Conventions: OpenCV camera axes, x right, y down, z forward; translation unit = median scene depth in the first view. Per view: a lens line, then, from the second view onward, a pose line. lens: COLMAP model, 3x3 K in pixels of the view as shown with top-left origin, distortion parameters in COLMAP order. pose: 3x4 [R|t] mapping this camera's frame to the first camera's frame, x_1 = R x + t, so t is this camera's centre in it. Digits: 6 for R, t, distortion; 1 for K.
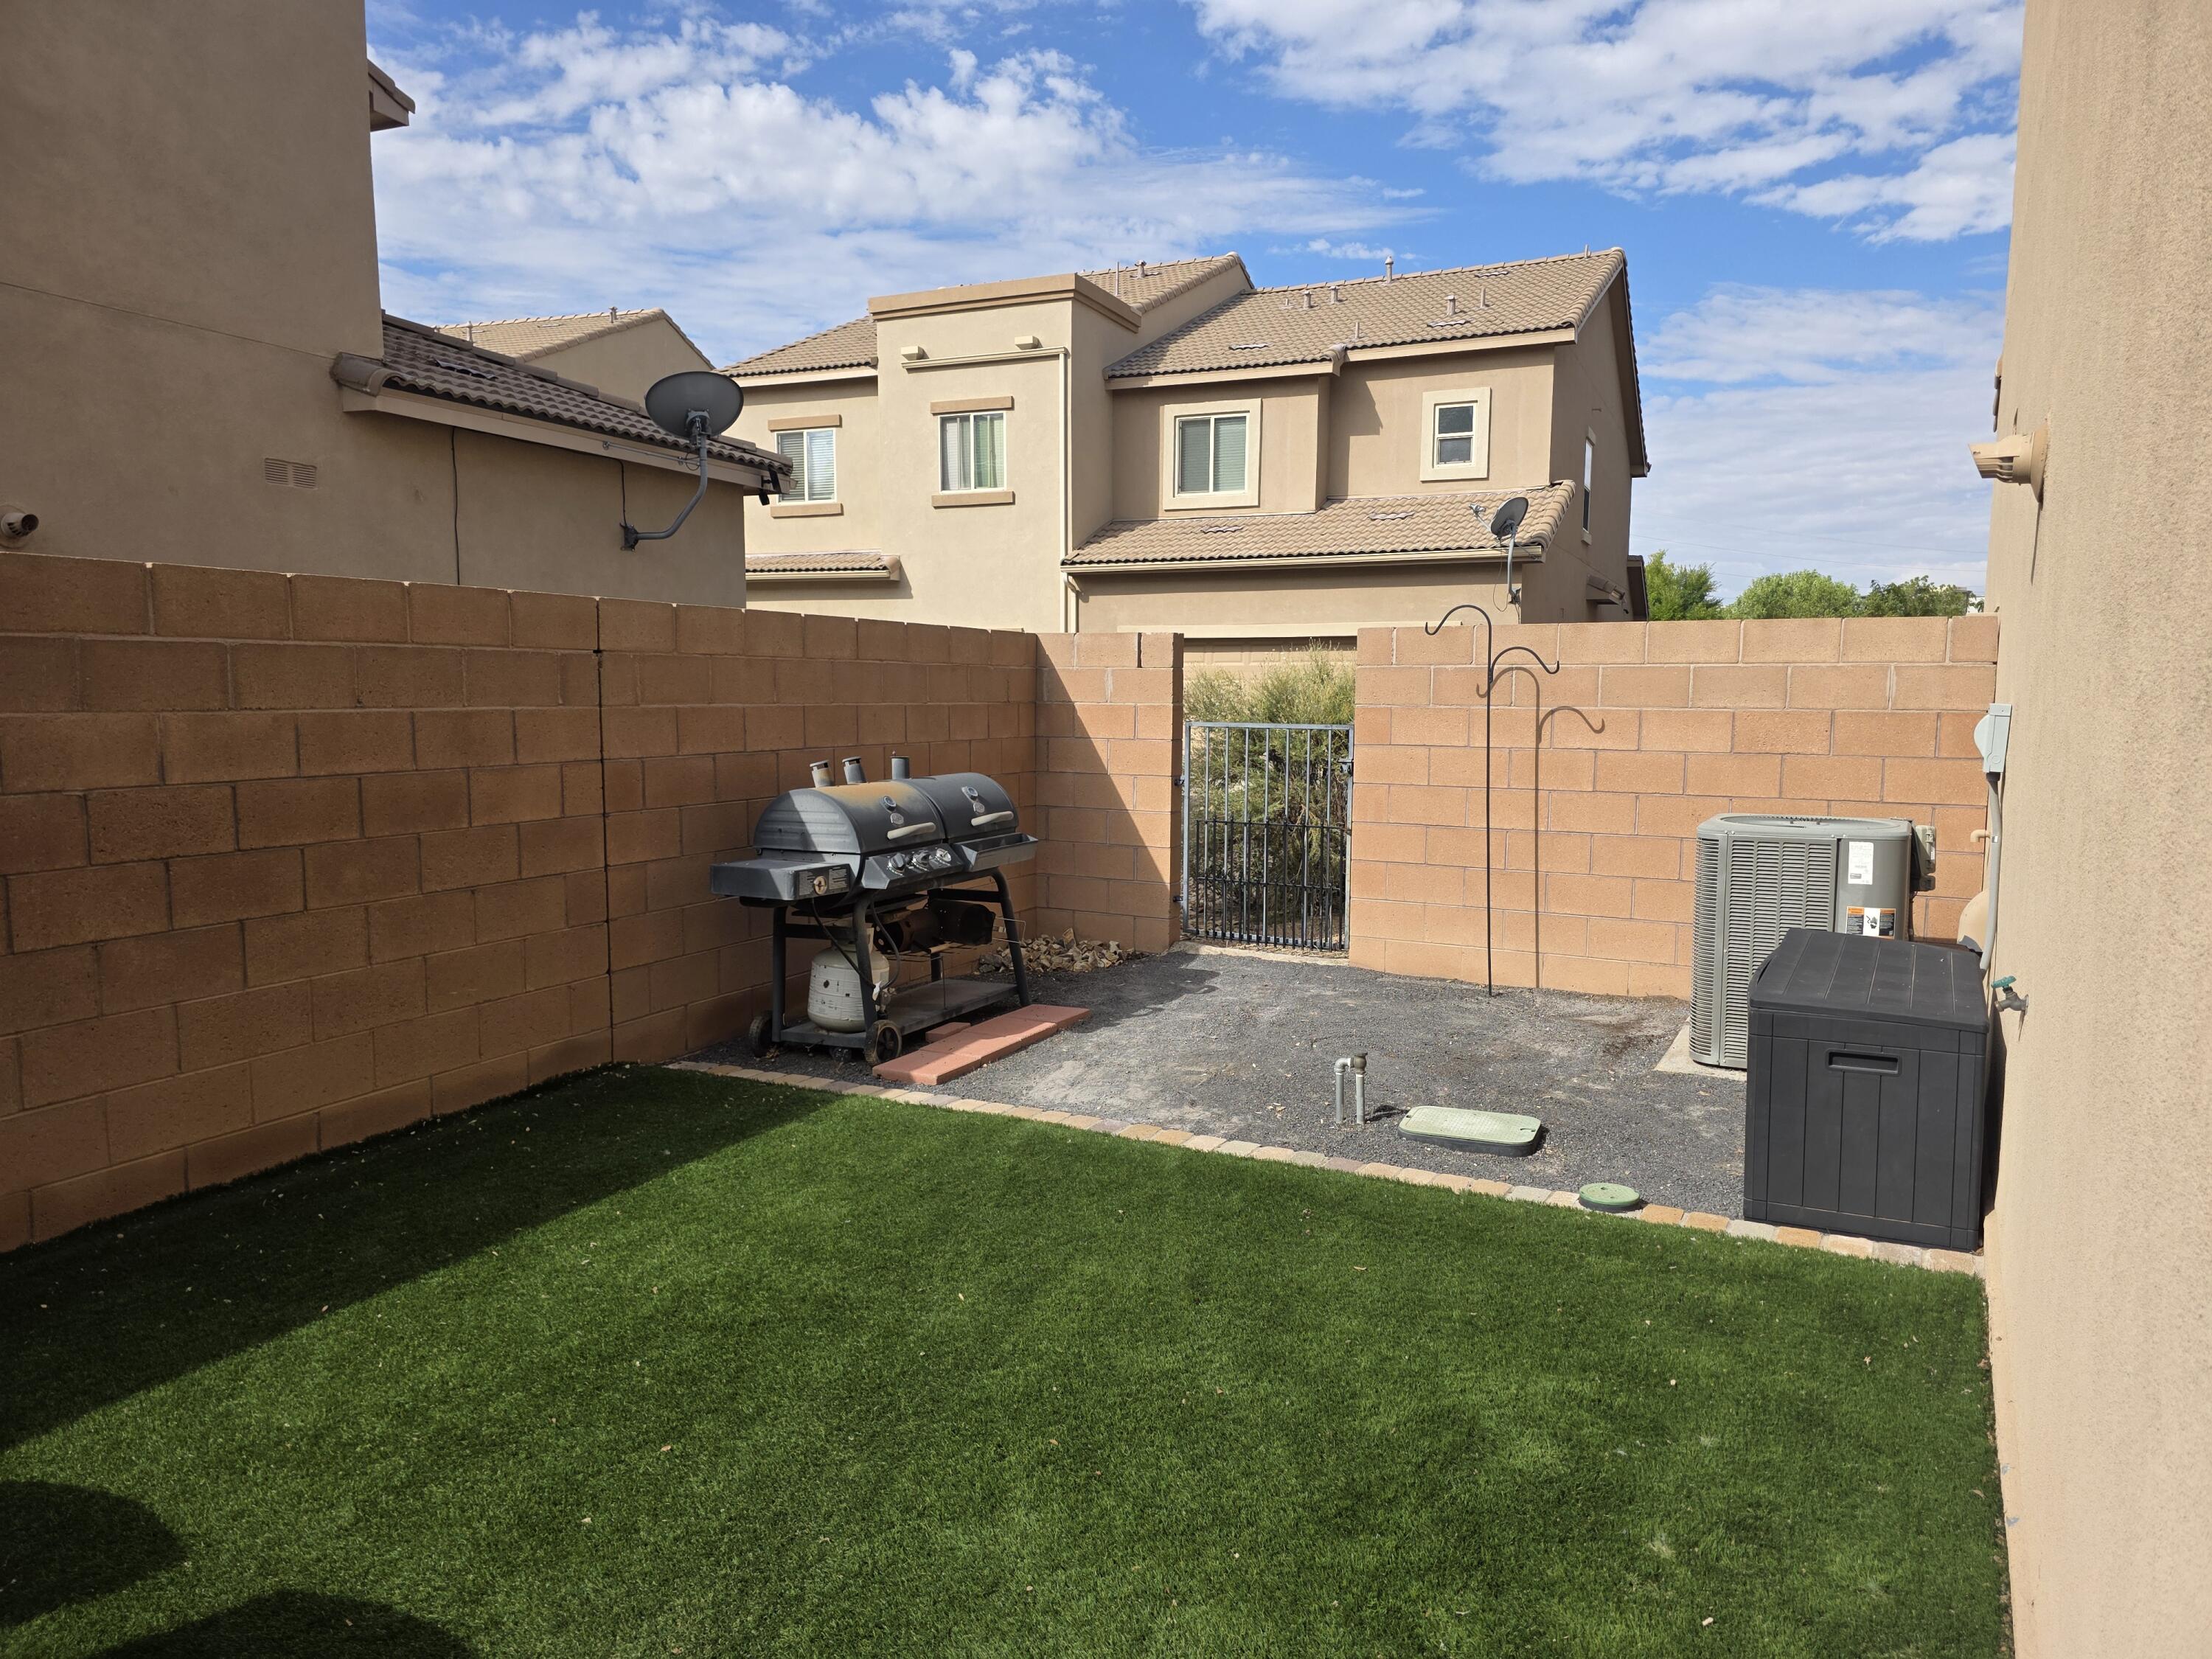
lens RADIAL K [[1546.9, 0, 1153.6], [0, 1546.9, 842.7], [0, 0, 1]] dist [0.050682, -0.076992]
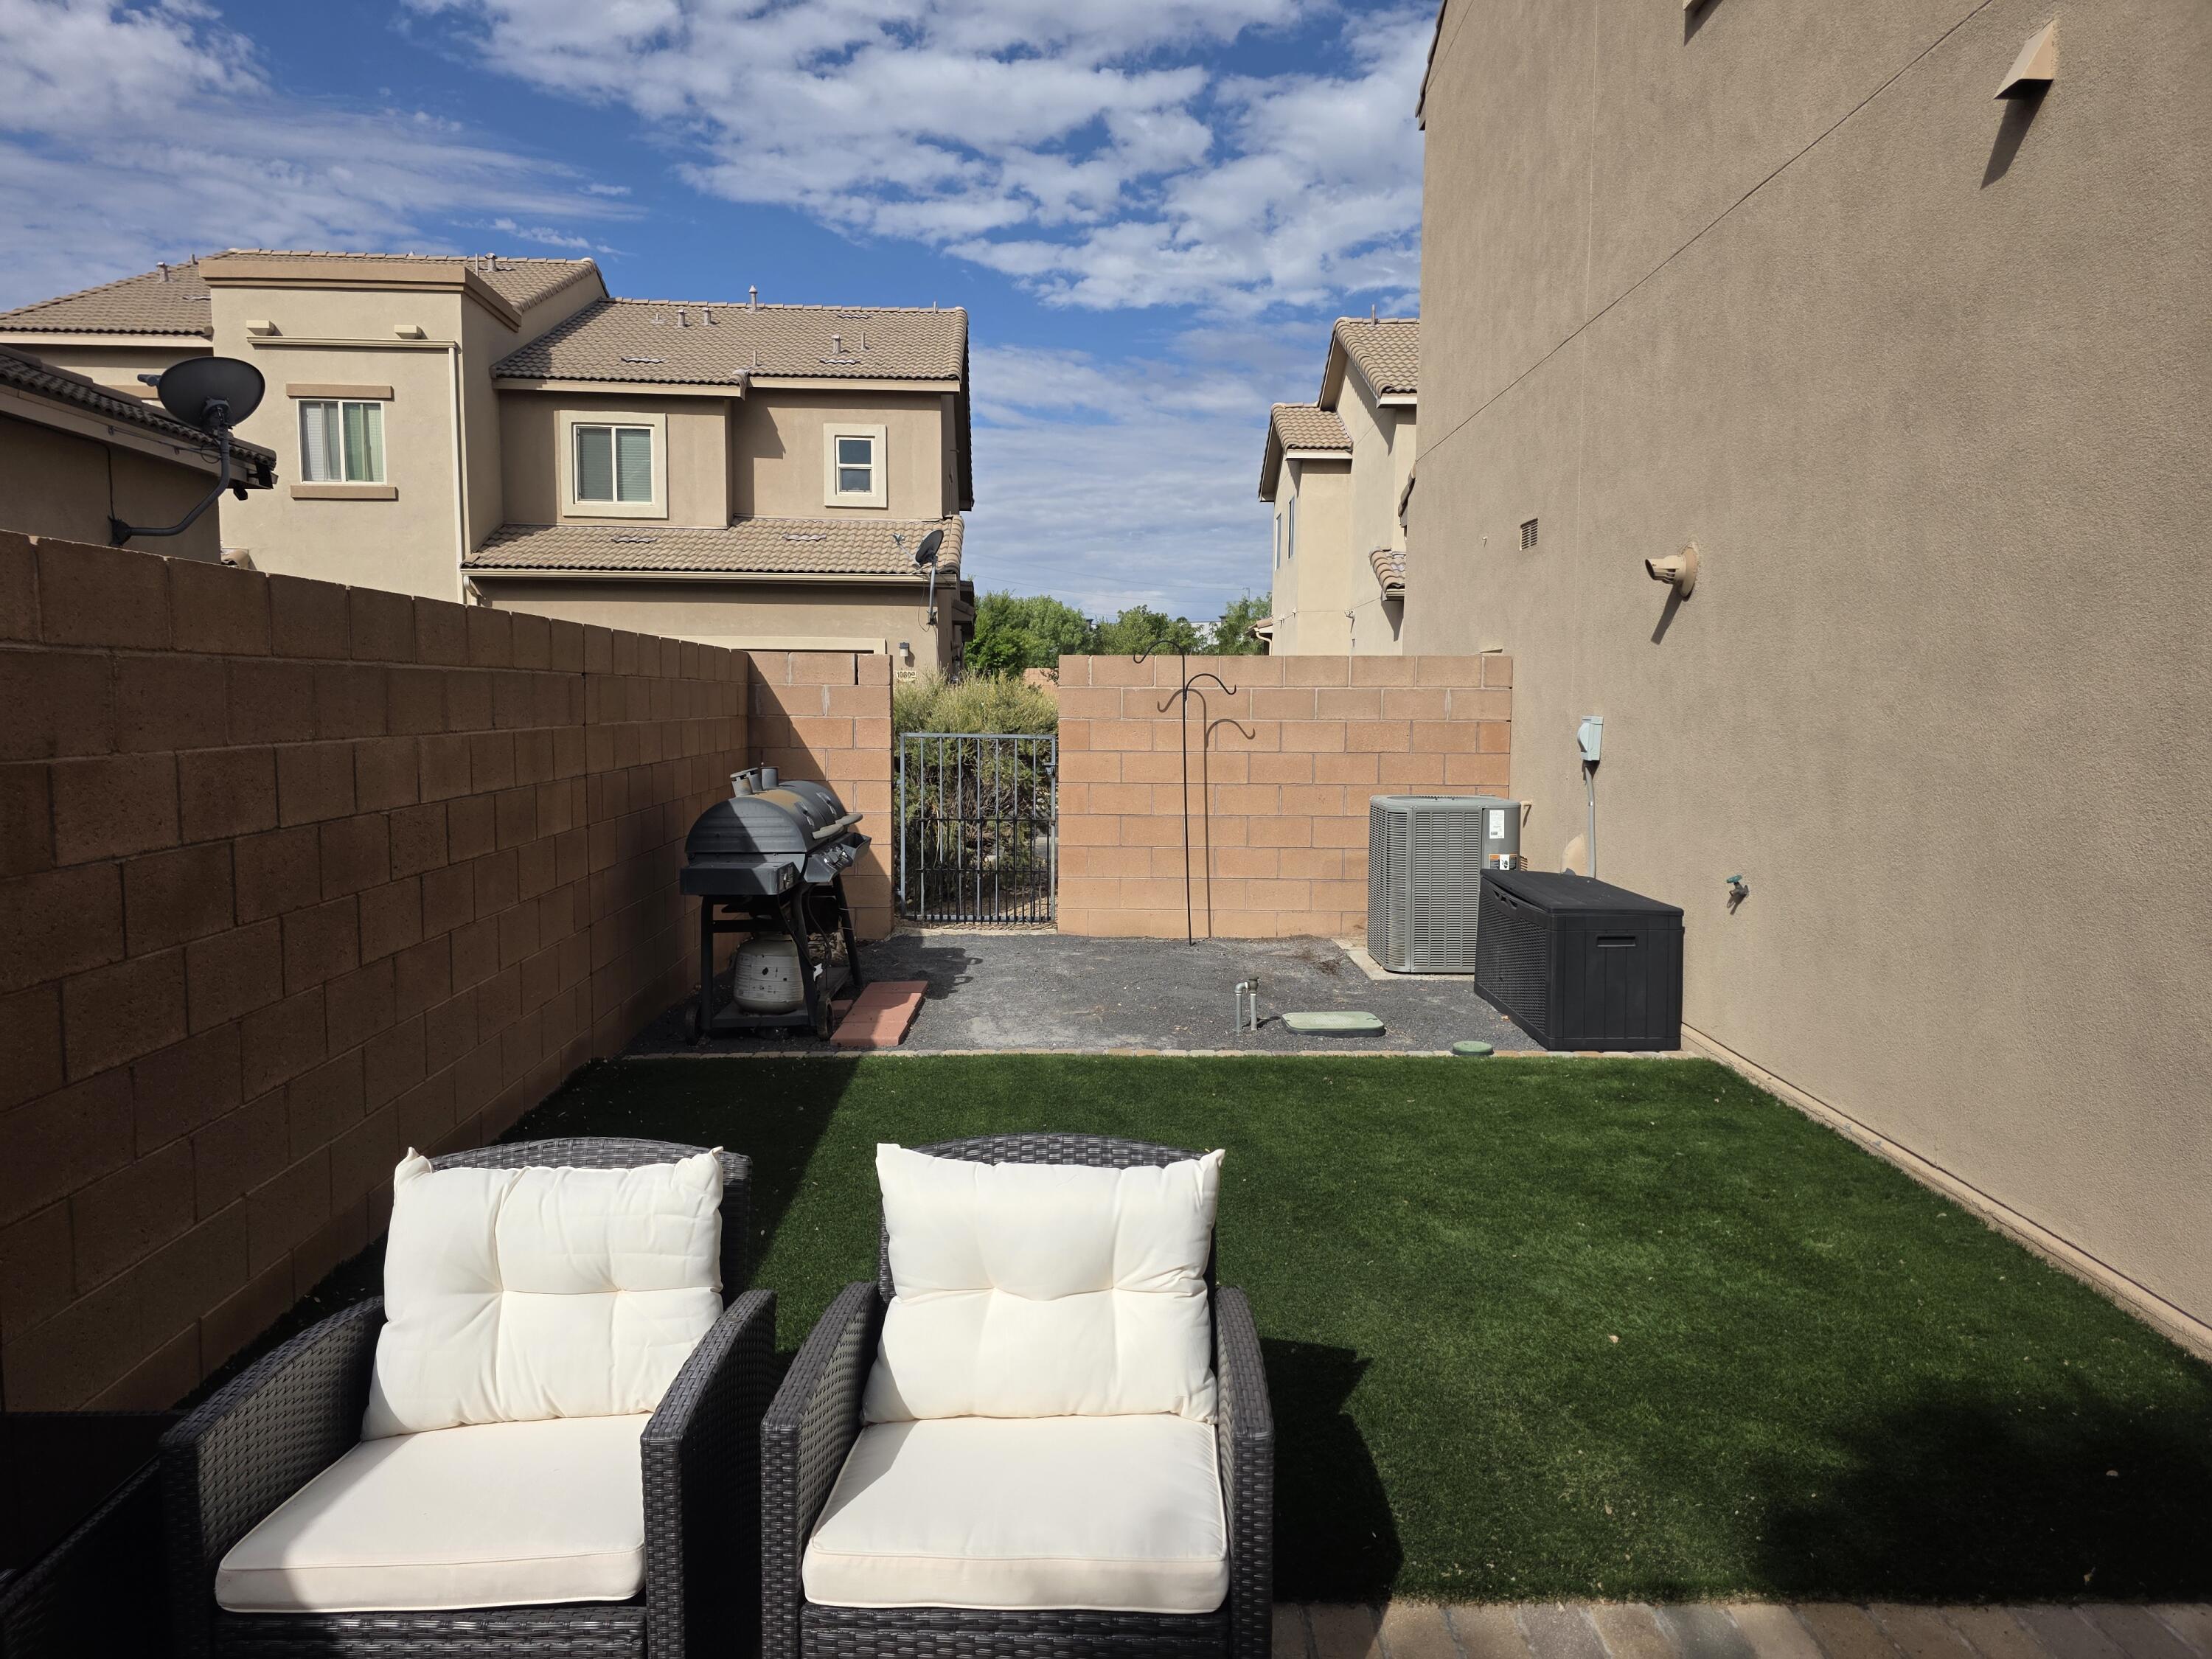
lens RADIAL K [[1514.5, 0, 1177.0], [0, 1514.5, 825.9], [0, 0, 1]] dist [0.079160, -0.074933]
pose [[0.875594, -0.040727, 0.481328, -0.130407], [0.047880, 0.998850, -0.002583, 0.000984], [-0.480669, 0.025307, 0.876537, -0.030251]]
